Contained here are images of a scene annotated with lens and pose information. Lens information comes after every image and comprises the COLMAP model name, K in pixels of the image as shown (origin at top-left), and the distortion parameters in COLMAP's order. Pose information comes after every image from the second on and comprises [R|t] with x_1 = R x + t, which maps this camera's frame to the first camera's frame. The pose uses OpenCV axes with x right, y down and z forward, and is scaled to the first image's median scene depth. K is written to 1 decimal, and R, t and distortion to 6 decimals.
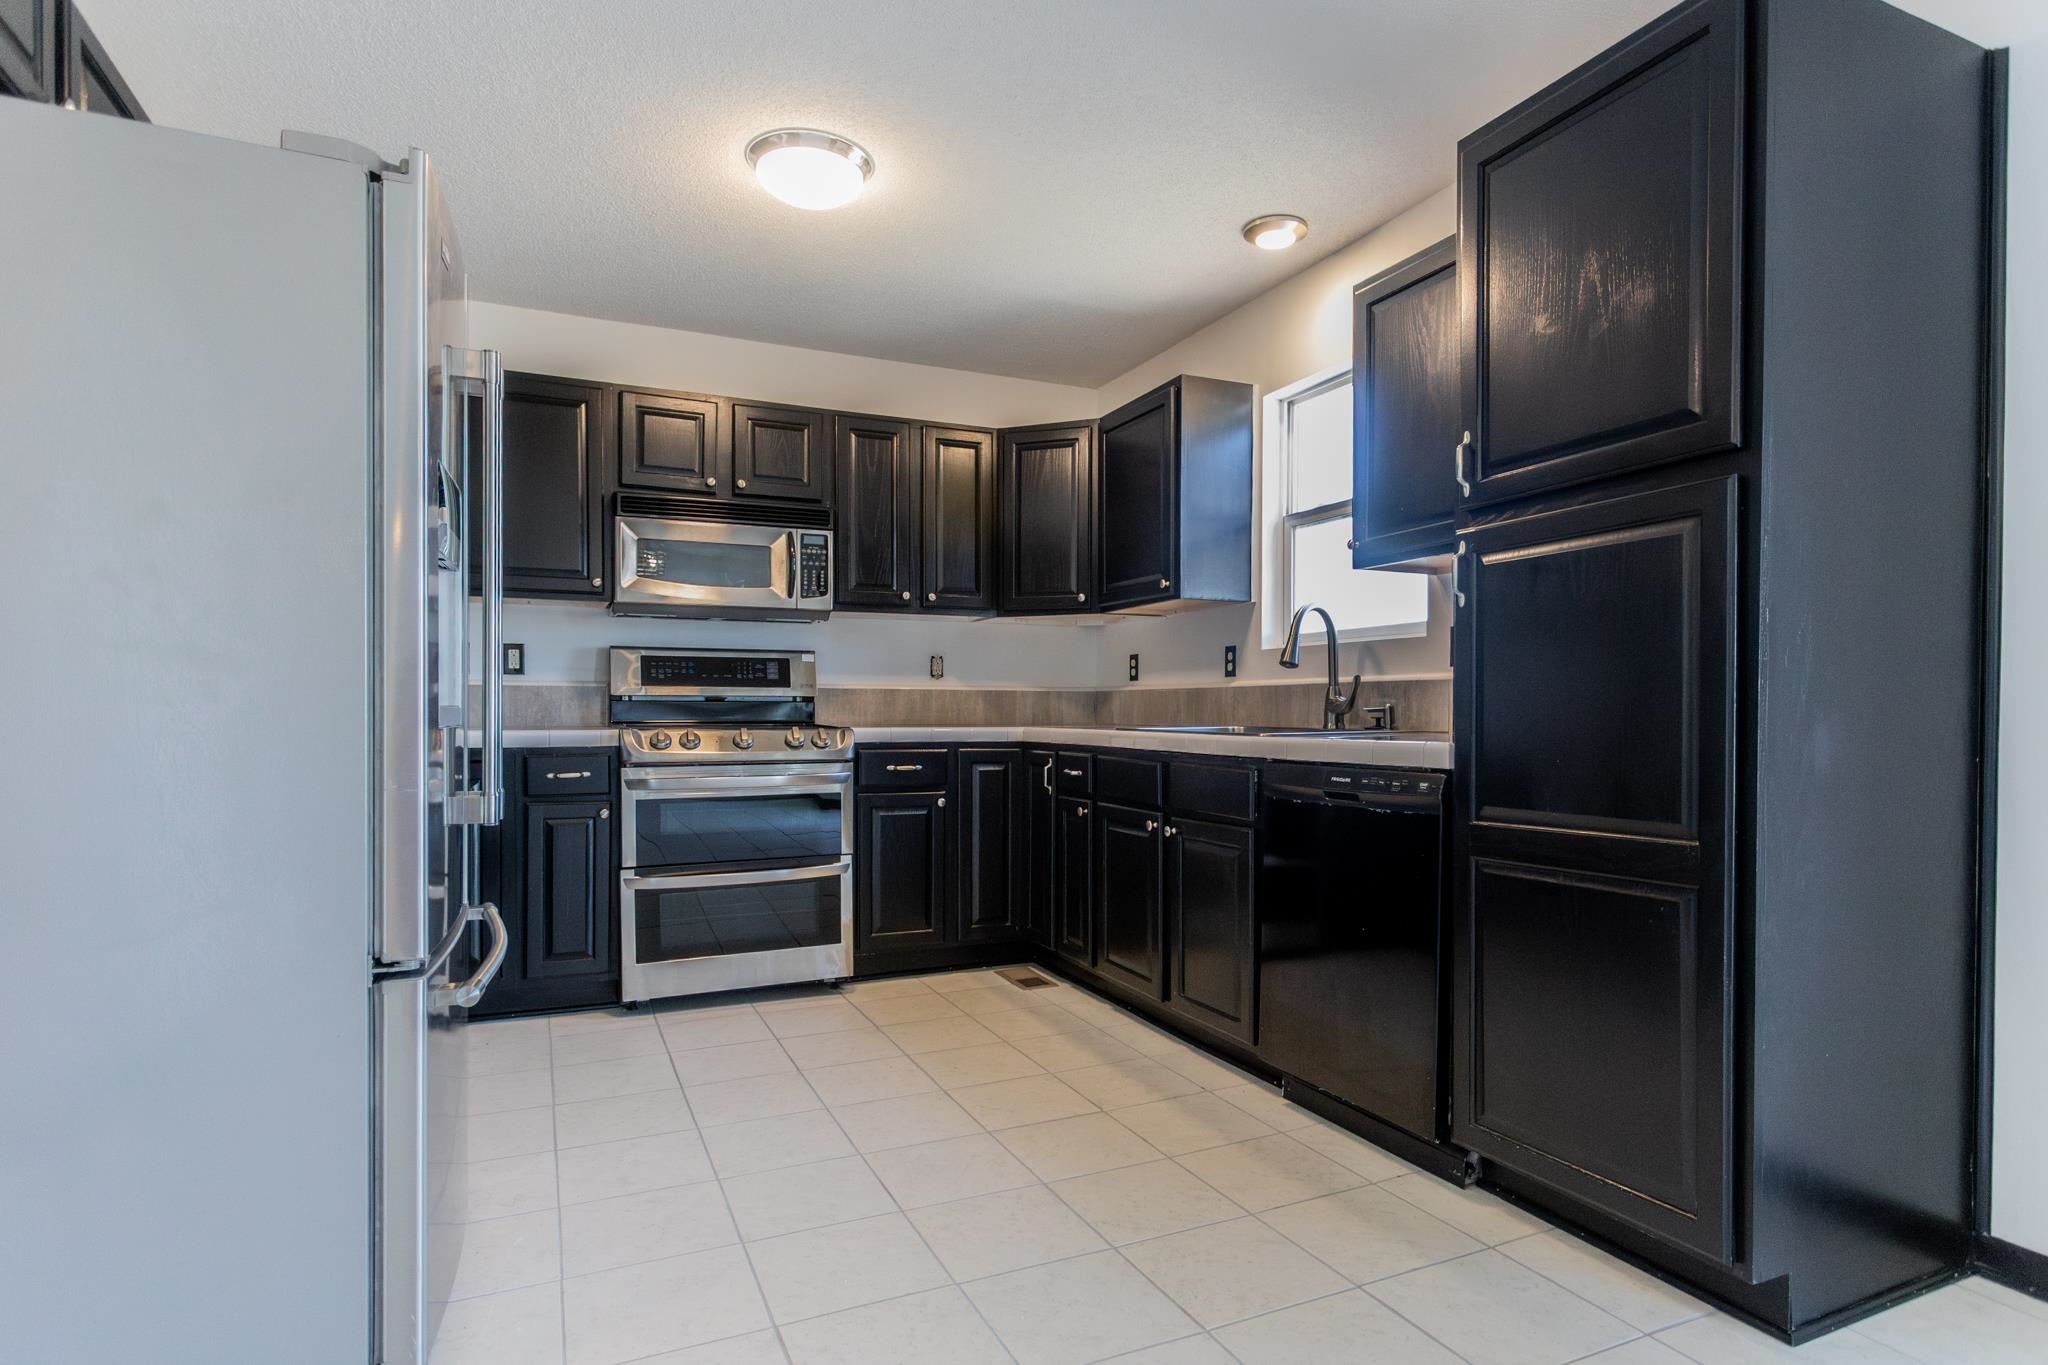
lens RADIAL K [[1012.8, 0, 1017.7], [0, 1012.8, 728.5], [0, 0, 1]] dist [0.001649, 0.000201]
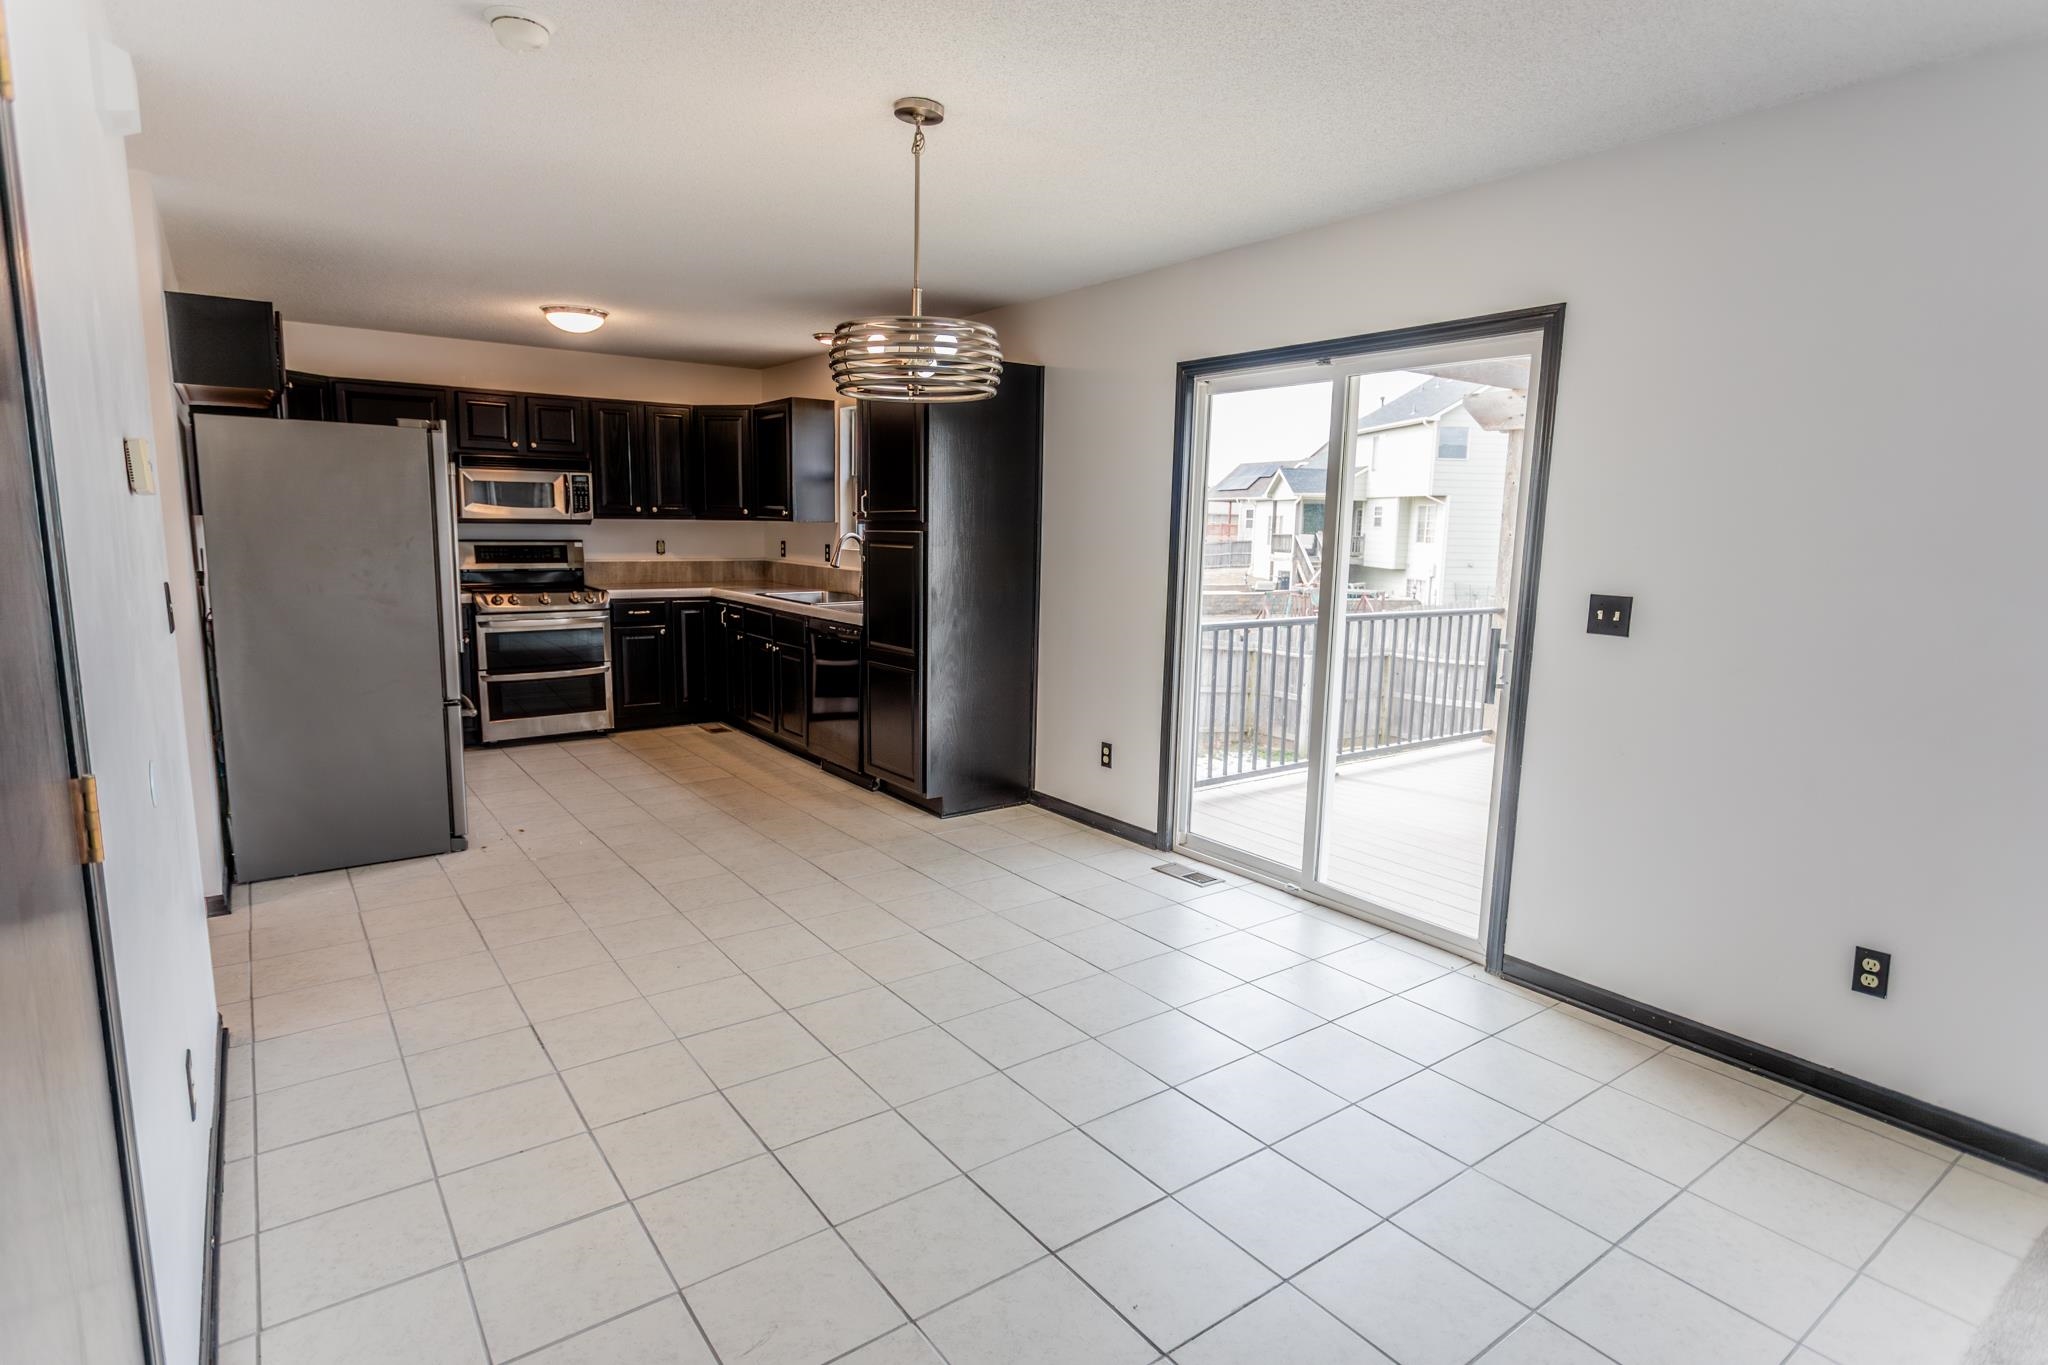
lens RADIAL K [[1070.8, 0, 1013.2], [0, 1070.8, 683.5], [0, 0, 1]] dist [-0.005949, -0.000006]
pose [[0.980114, -0.013051, 0.198005, 0.155091], [-0.016469, 0.989043, 0.146707, -0.123211], [-0.197750, -0.147051, 0.969160, -0.956389]]
